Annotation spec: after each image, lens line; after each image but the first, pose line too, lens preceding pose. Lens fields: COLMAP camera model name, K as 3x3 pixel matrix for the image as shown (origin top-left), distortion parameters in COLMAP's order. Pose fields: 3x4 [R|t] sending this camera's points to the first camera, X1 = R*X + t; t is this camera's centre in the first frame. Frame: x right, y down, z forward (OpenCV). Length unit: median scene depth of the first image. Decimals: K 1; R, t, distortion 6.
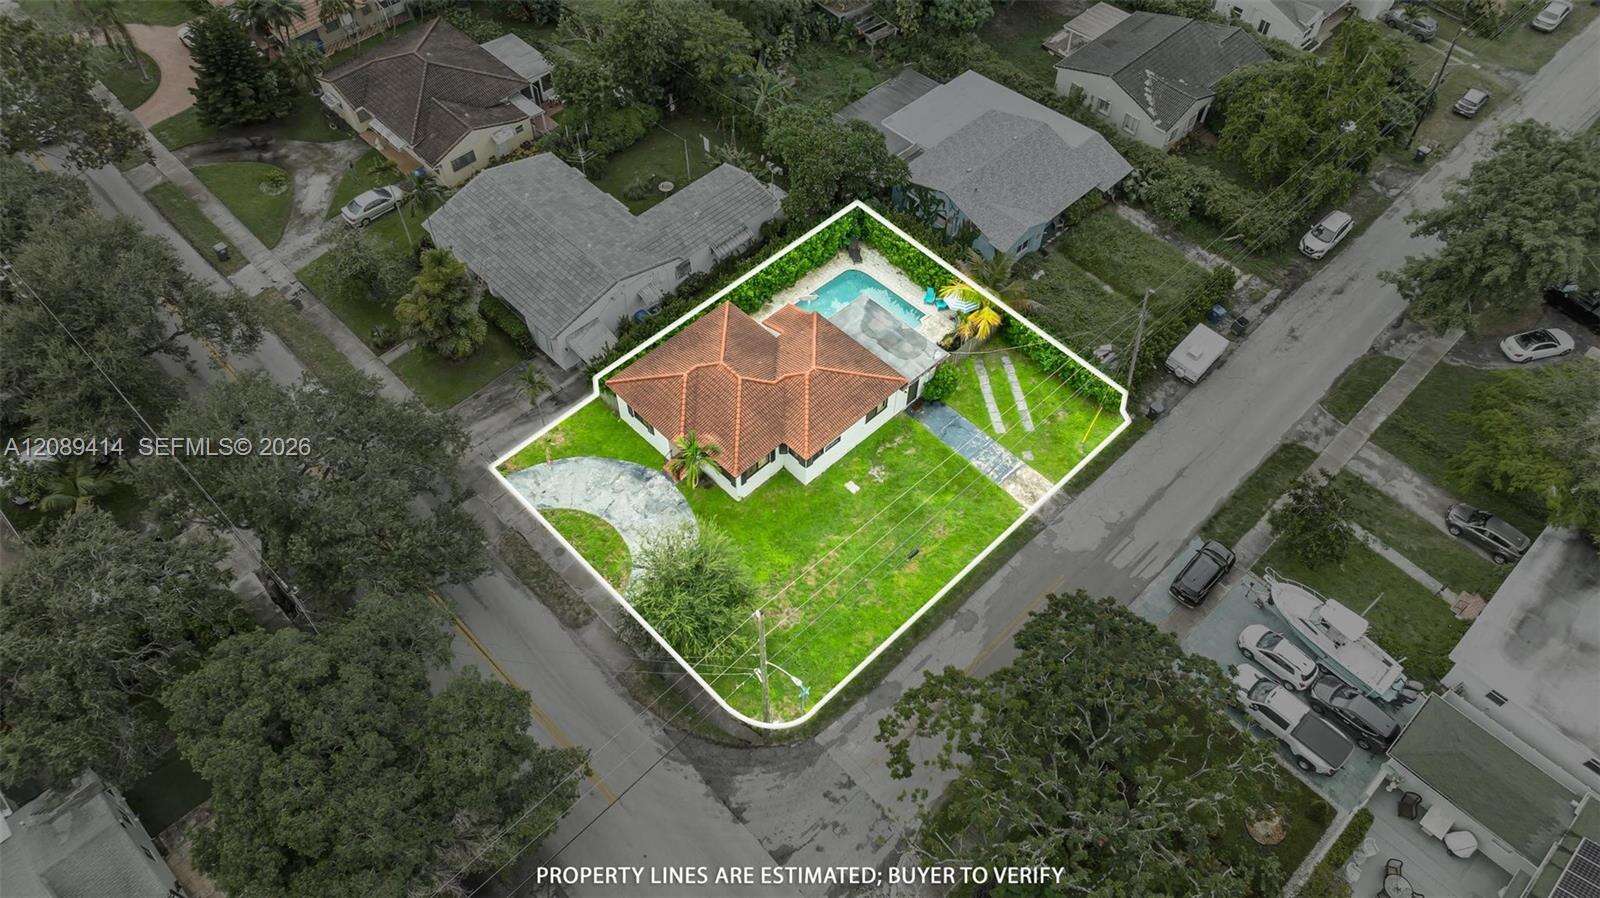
lens RADIAL K [[1126.1, 0, 805.4], [0, 1126.1, 448.5], [0, 0, 1]] dist [-0.034184, 0.034934]
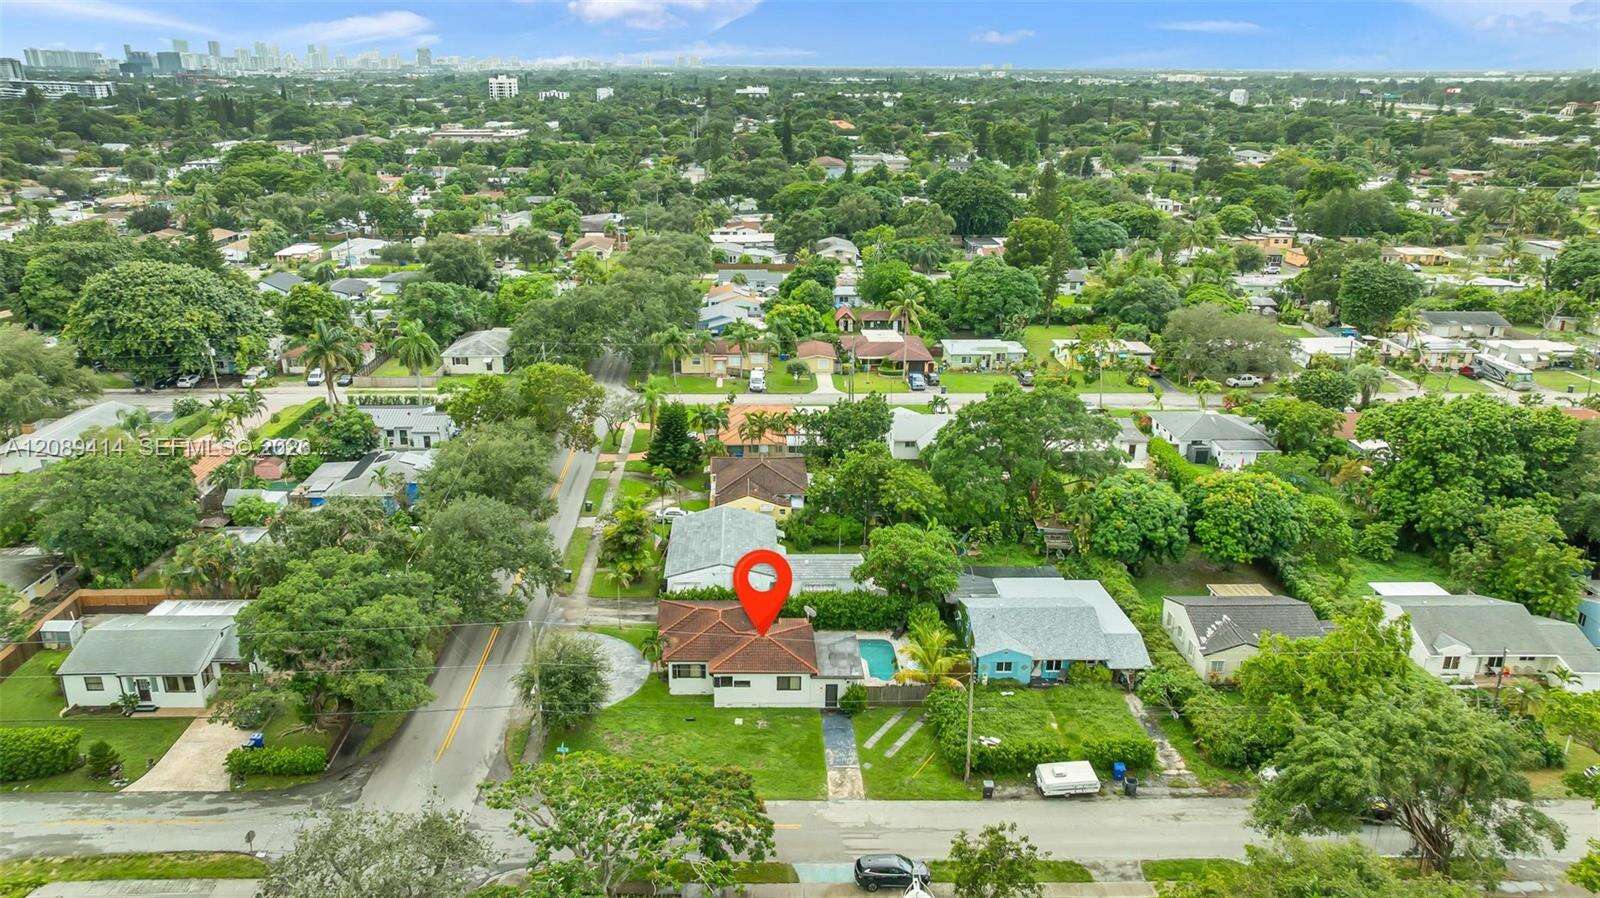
lens RADIAL K [[1126.1, 0, 774.3], [0, 1126.1, 439.0], [0, 0, 1]] dist [-0.034184, 0.034934]
pose [[0.726128, 0.206783, -0.655728, 0.834773], [-0.549756, 0.747374, -0.373095, 0.246010], [0.412925, 0.631405, 0.656369, -0.049779]]
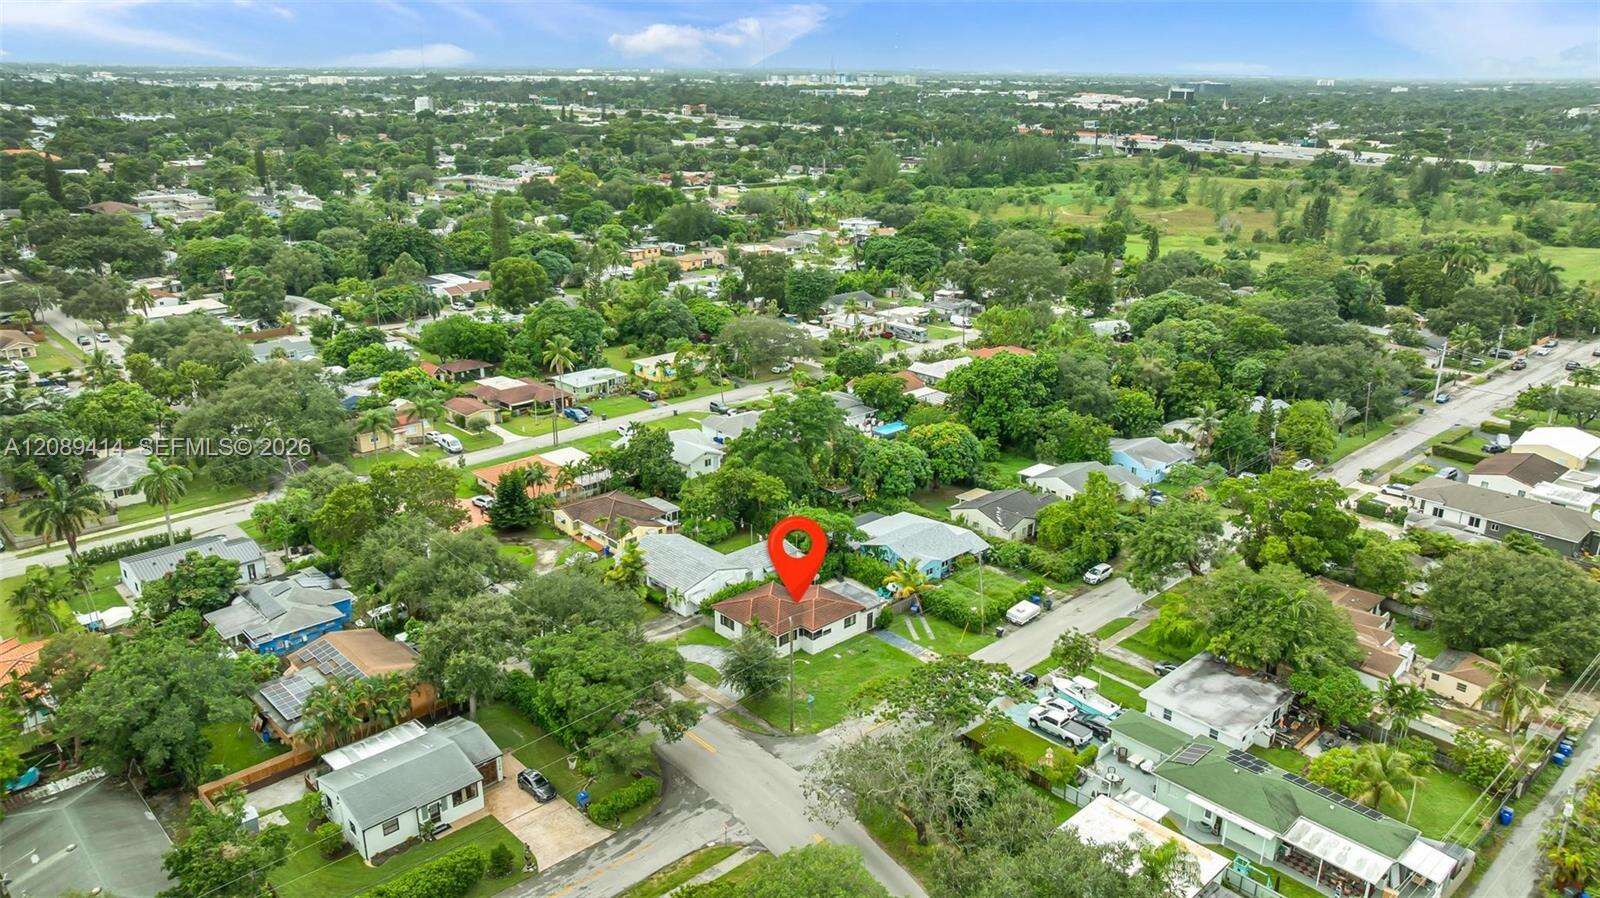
lens RADIAL K [[1126.1, 0, 810.0], [0, 1126.1, 444.3], [0, 0, 1]] dist [-0.034184, 0.034934]
pose [[0.999955, -0.000390, -0.009502, 0.013185], [-0.005140, 0.818452, -0.574552, 0.803446], [0.008001, 0.574575, 0.818413, -0.730459]]
